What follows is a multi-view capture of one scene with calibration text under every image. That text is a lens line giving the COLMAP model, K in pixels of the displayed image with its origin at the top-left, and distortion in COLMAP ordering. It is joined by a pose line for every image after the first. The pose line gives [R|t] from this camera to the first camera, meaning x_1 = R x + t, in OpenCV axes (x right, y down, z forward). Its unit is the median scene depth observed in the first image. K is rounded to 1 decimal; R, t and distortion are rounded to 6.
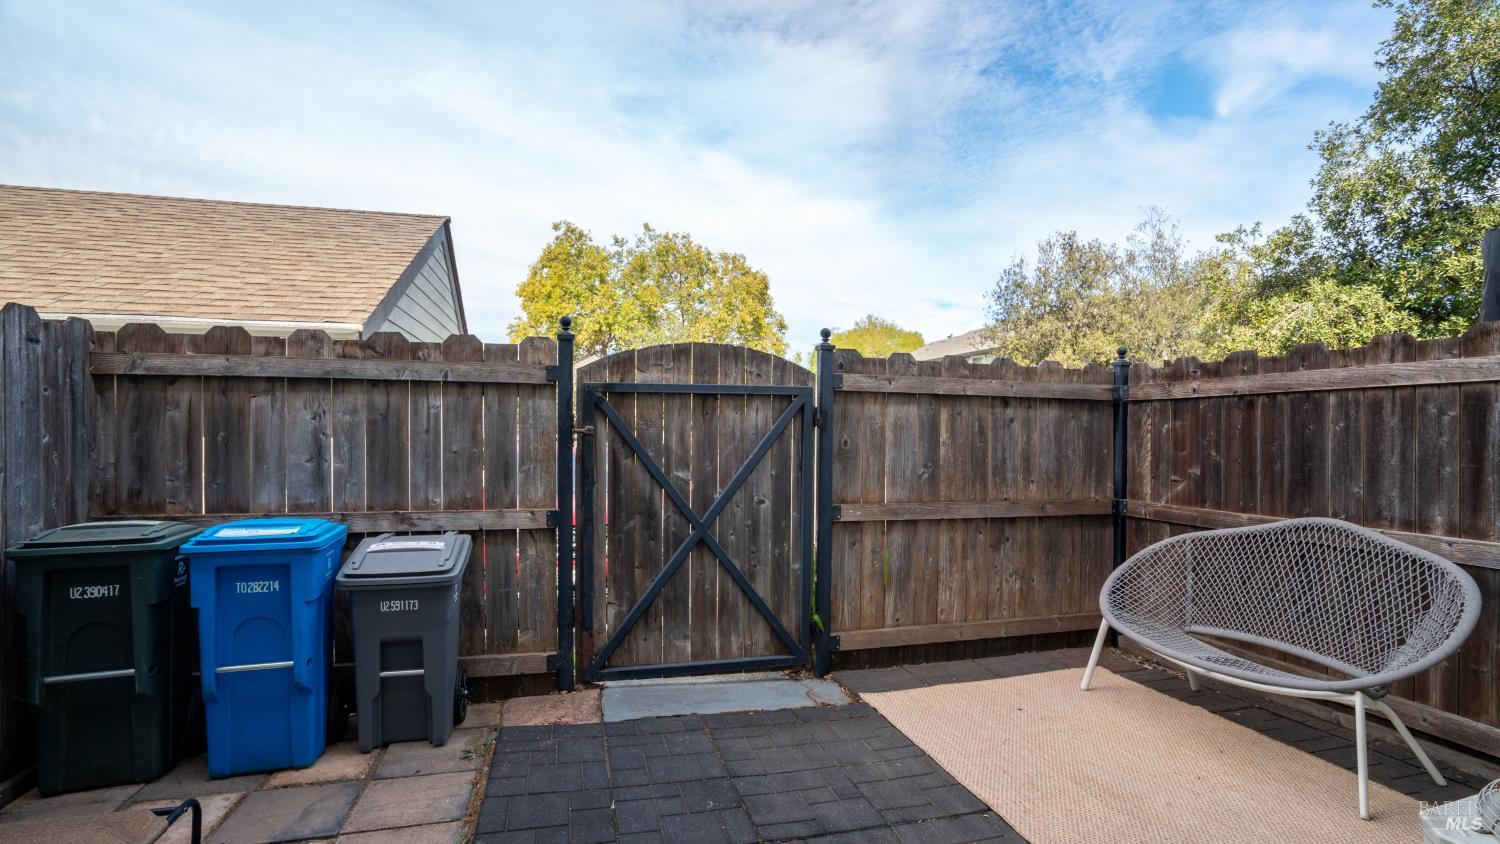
lens RADIAL K [[701.2, 0, 747.1], [0, 701.2, 426.4], [0, 0, 1]] dist [-0.010261, -0.000210]
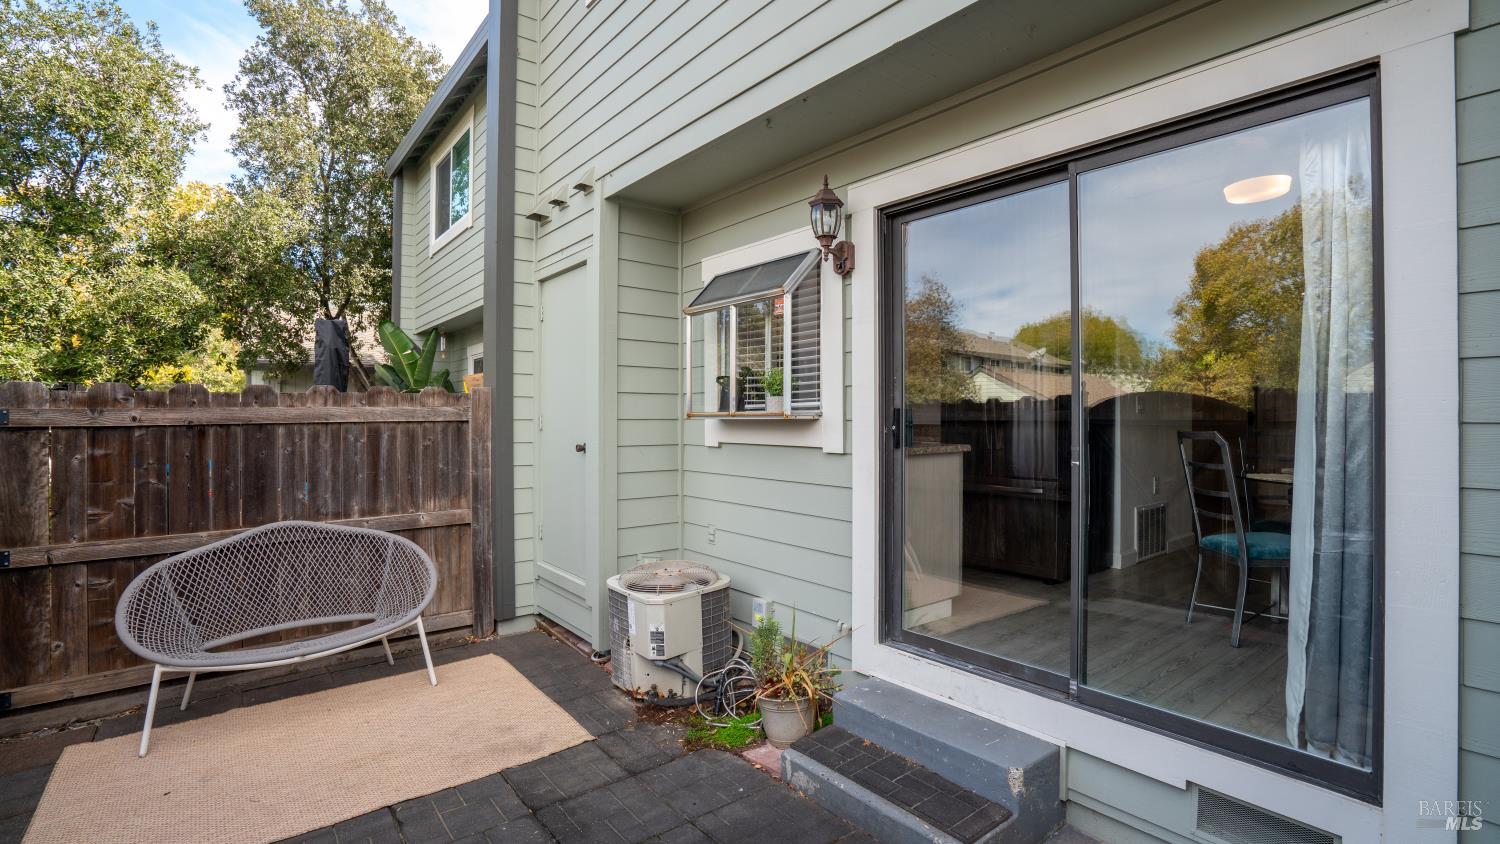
lens RADIAL K [[701.2, 0, 748.3], [0, 701.2, 428.8], [0, 0, 1]] dist [-0.010261, -0.000210]
pose [[-0.375947, -0.021772, 0.926385, -0.679438], [-0.002375, 0.999743, 0.022532, -0.070978], [-0.926638, 0.006271, -0.375902, 0.657139]]
